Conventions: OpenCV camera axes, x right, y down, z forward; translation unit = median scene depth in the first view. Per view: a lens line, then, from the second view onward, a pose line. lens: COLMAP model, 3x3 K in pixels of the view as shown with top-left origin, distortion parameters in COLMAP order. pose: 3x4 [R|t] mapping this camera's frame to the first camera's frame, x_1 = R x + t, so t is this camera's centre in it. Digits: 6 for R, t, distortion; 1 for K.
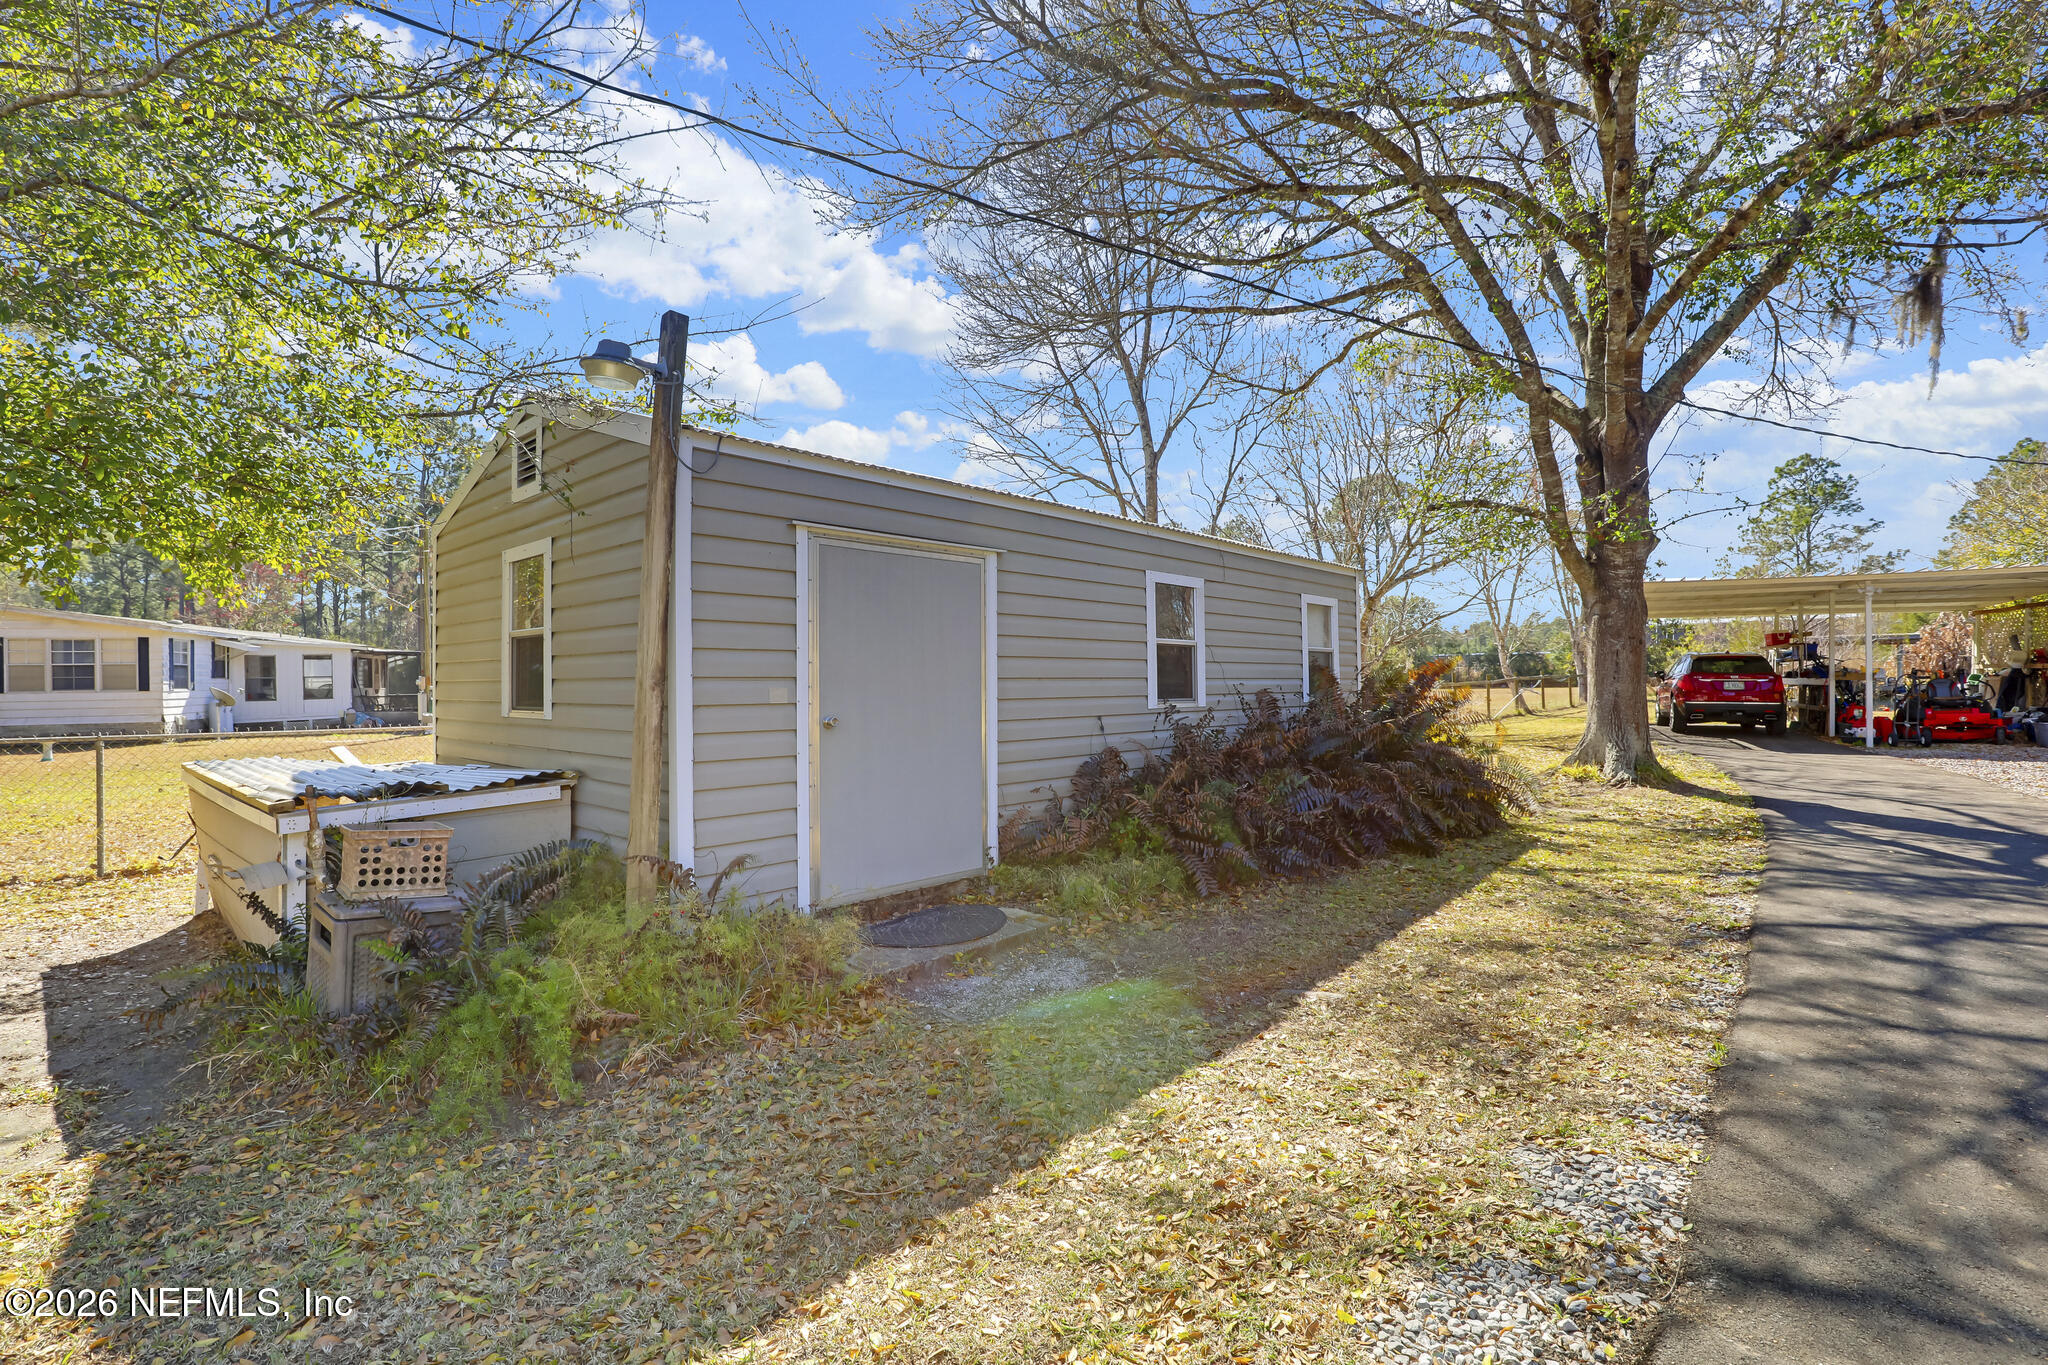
lens RADIAL K [[932.8, 0, 1028.7], [0, 932.8, 680.4], [0, 0, 1]] dist [-0.049827, 0.013371]
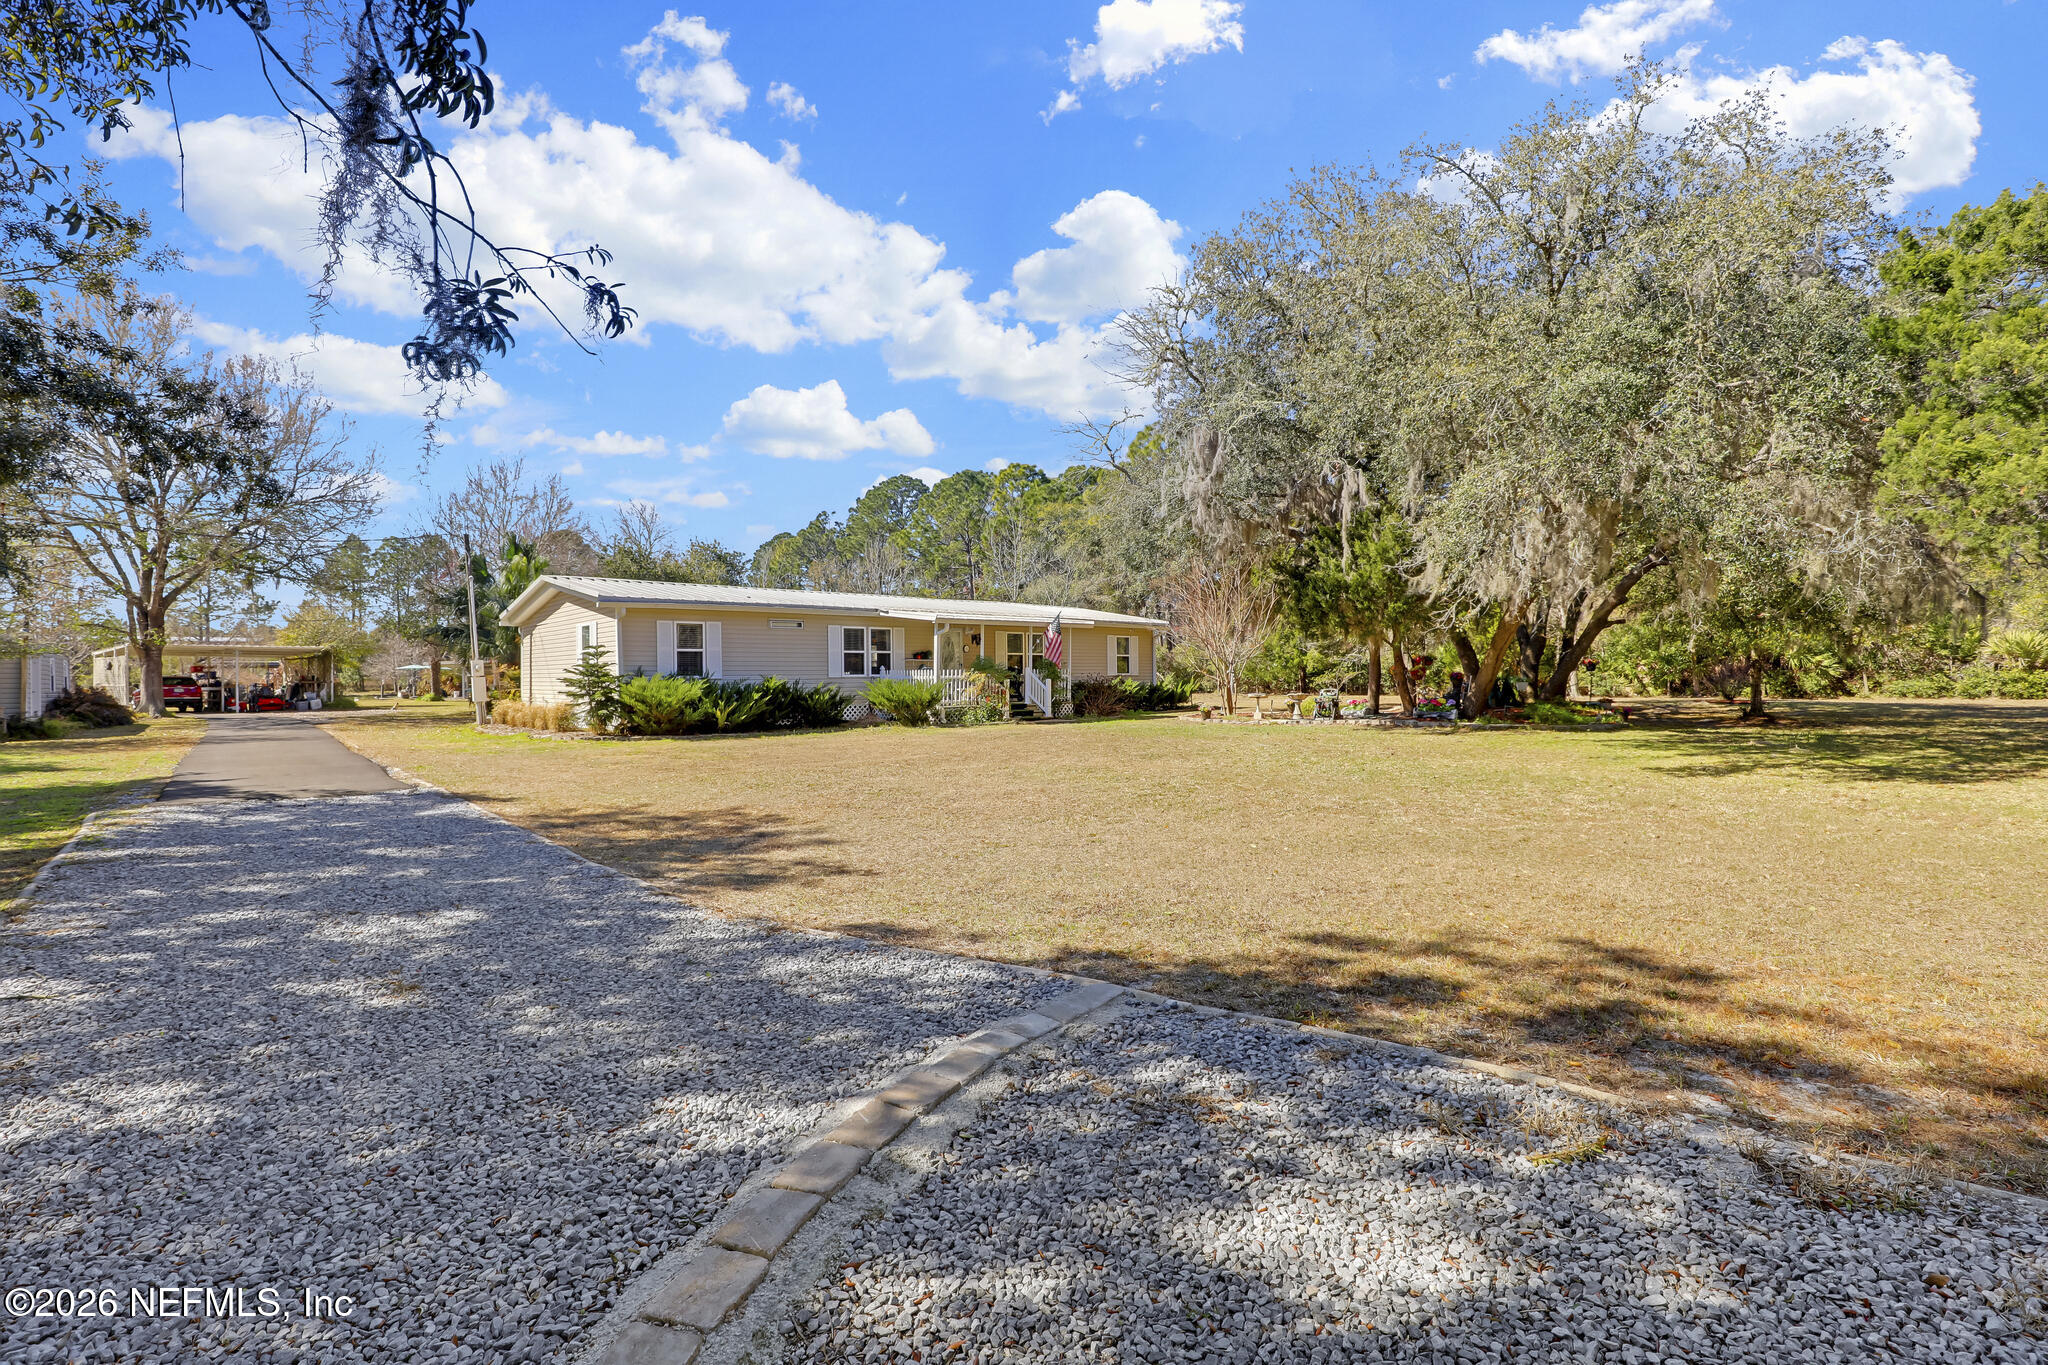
lens RADIAL K [[976.3, 0, 971.4], [0, 976.3, 673.9], [0, 0, 1]] dist [0.020250, -0.000004]
pose [[0.198526, 0.010972, 0.980034, -1.467662], [0.011127, 0.999848, -0.013448, 0.024117], [-0.980032, 0.013574, 0.198374, -1.675081]]
